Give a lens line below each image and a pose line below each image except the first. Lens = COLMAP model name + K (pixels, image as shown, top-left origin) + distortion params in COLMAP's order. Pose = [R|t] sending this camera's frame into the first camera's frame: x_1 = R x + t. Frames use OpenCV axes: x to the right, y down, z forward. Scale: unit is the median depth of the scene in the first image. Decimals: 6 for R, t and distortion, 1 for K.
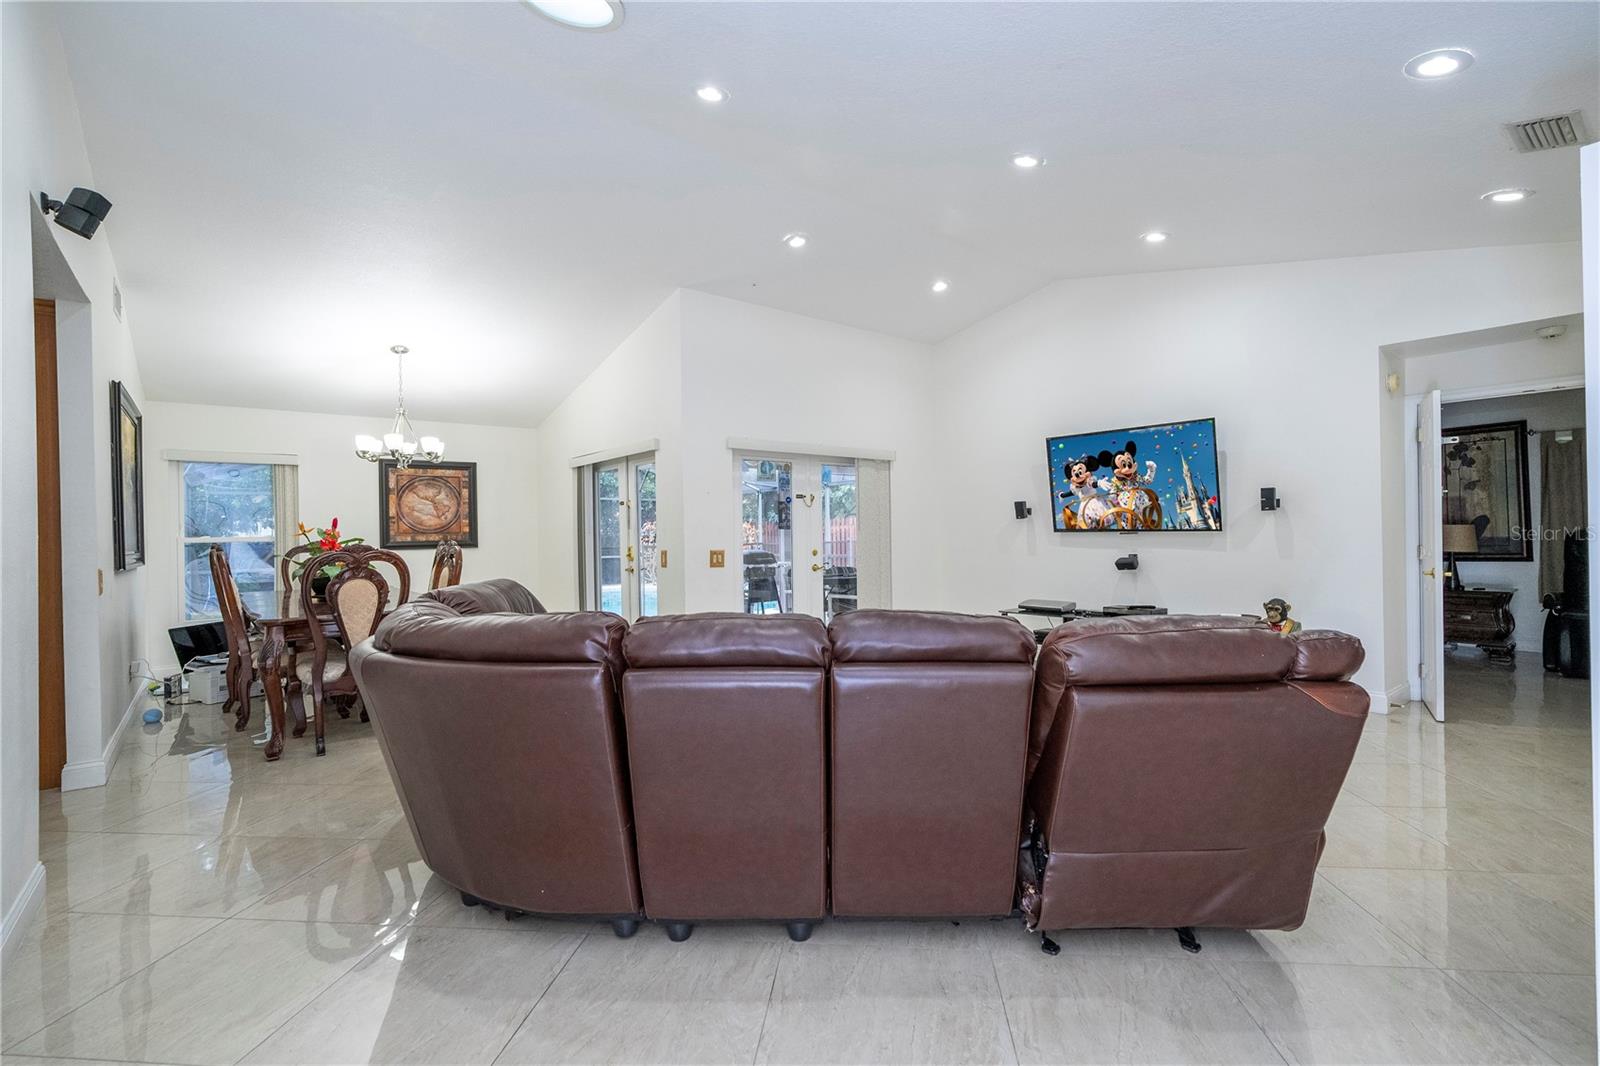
lens RADIAL K [[726.9, 0, 806.9], [0, 726.9, 529.8], [0, 0, 1]] dist [0.002785, 0.000752]
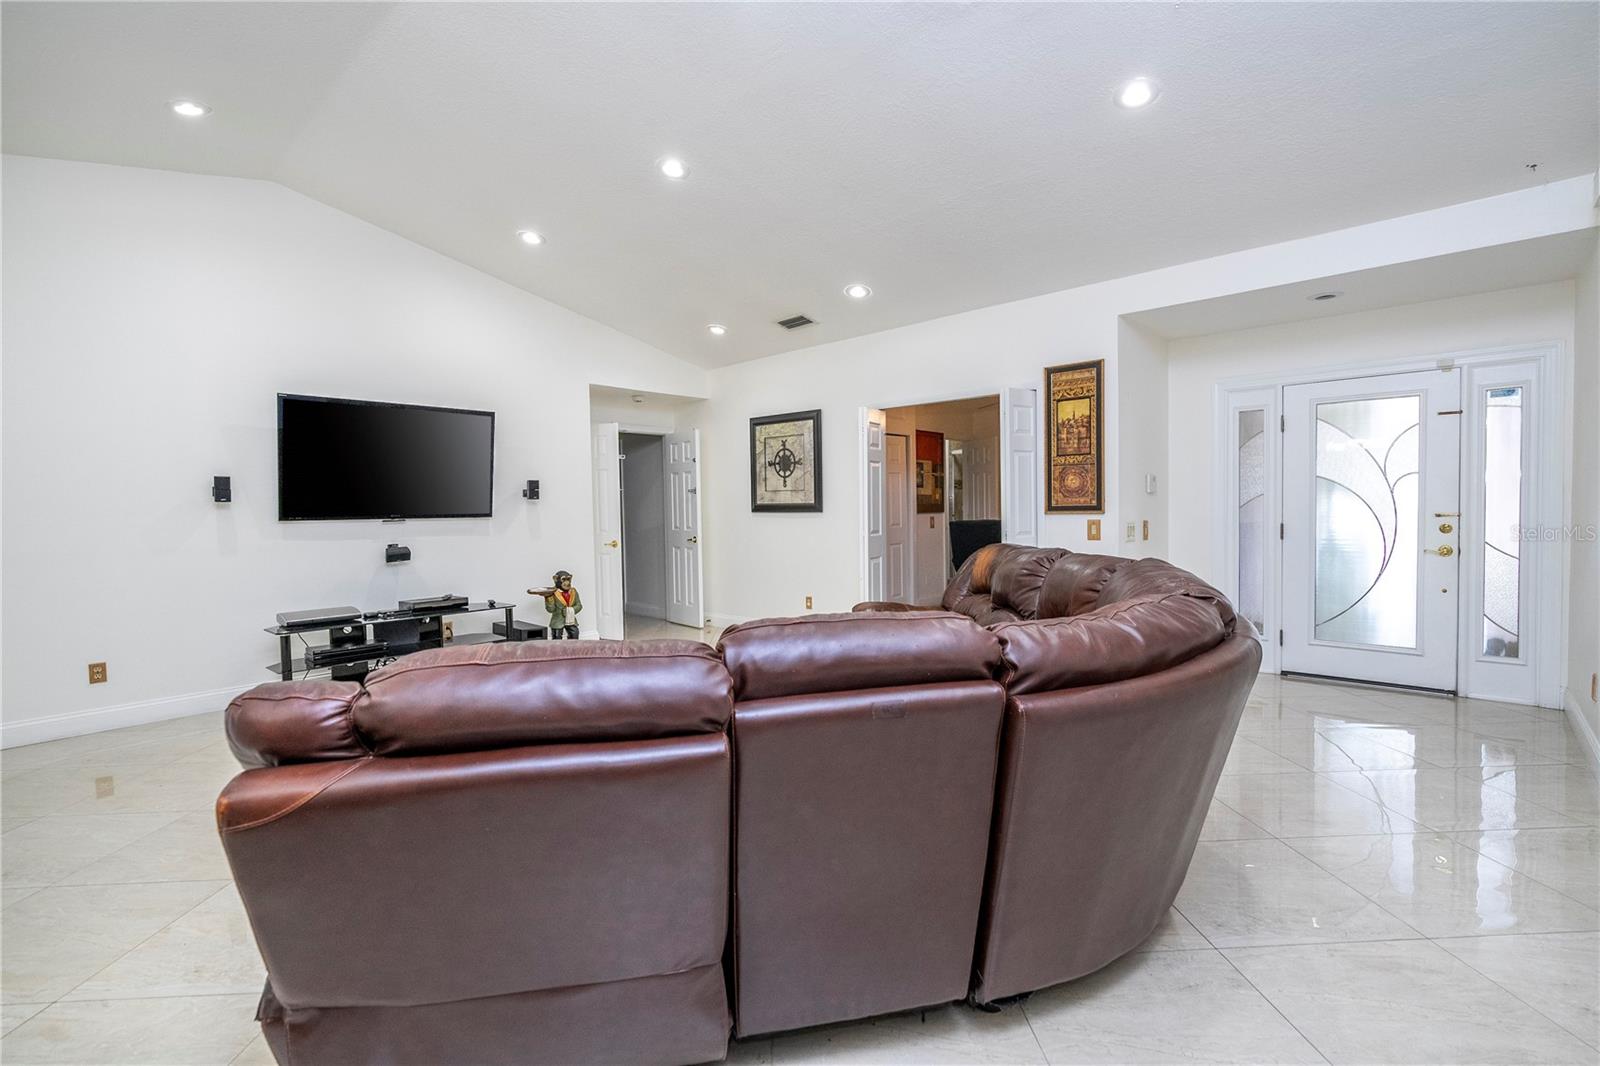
lens RADIAL K [[726.9, 0, 806.9], [0, 726.9, 529.8], [0, 0, 1]] dist [0.002785, 0.000752]
pose [[-0.143157, -0.012289, 0.989624, -0.612842], [0.016902, 0.999747, 0.014860, 0.013173], [-0.989556, 0.018853, -0.142913, 0.723340]]
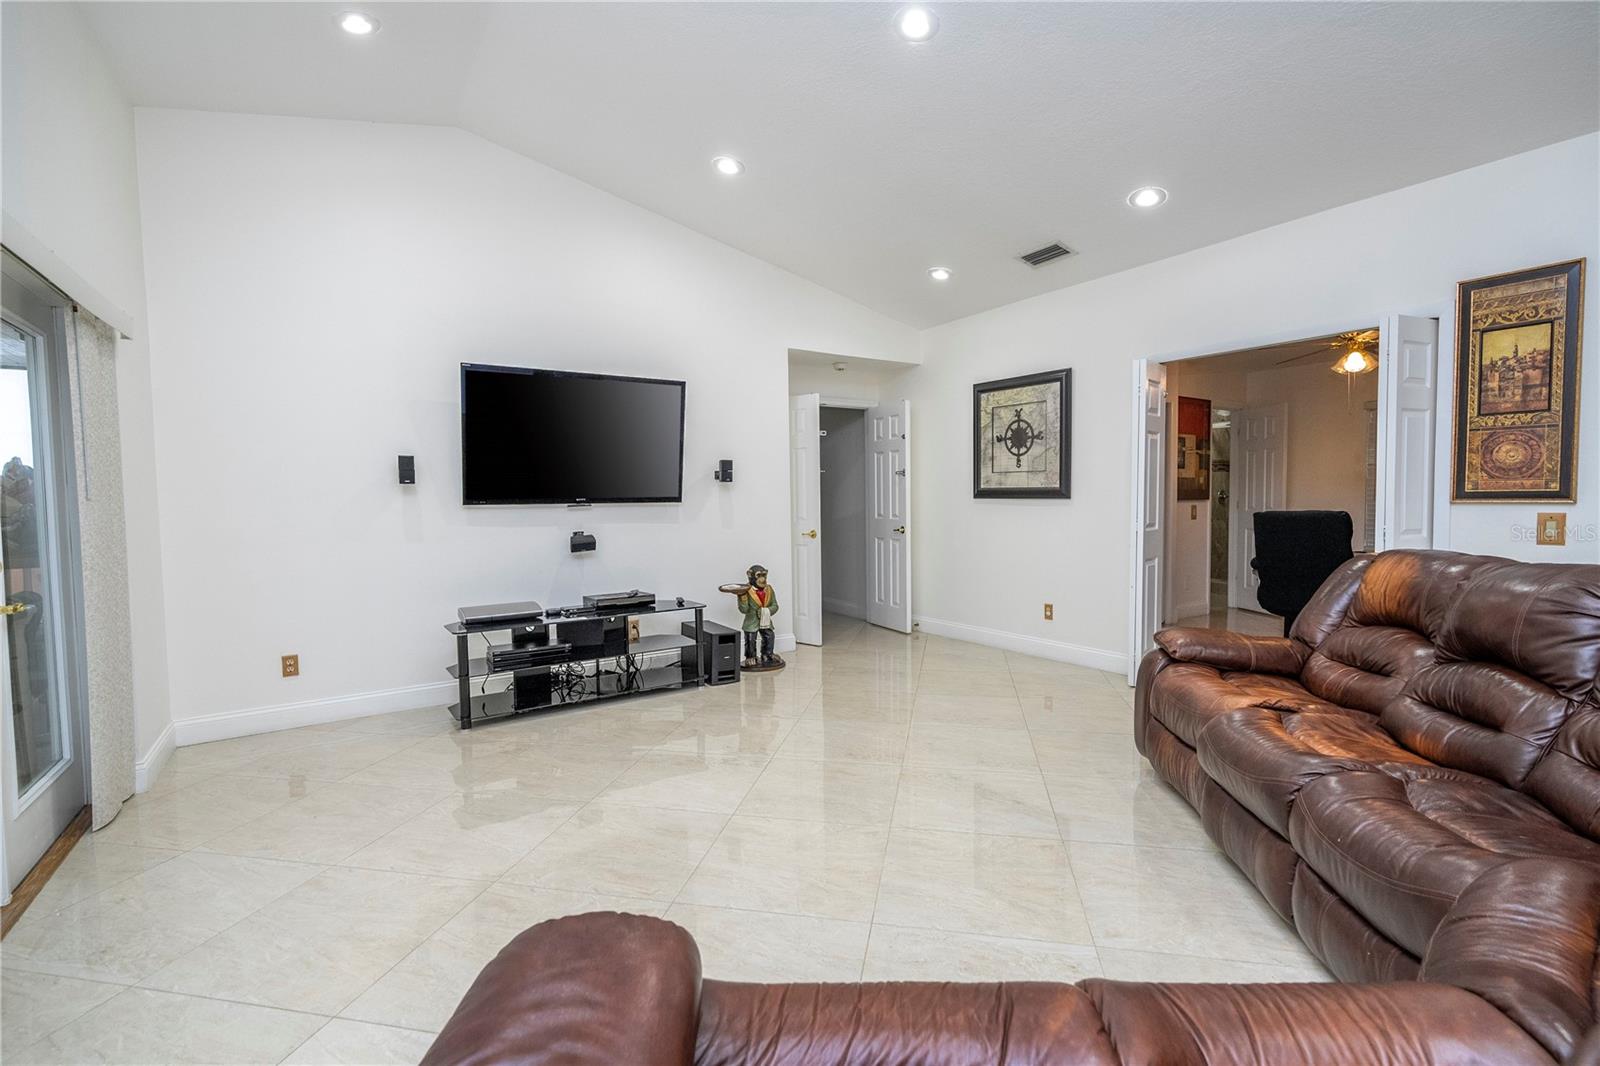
lens RADIAL K [[726.9, 0, 806.9], [0, 726.9, 529.8], [0, 0, 1]] dist [0.002785, 0.000752]
pose [[0.096881, -0.032099, 0.994778, -0.391118], [0.008797, 0.999468, 0.031394, 0.009765], [-0.995257, 0.005710, 0.097112, 0.780623]]
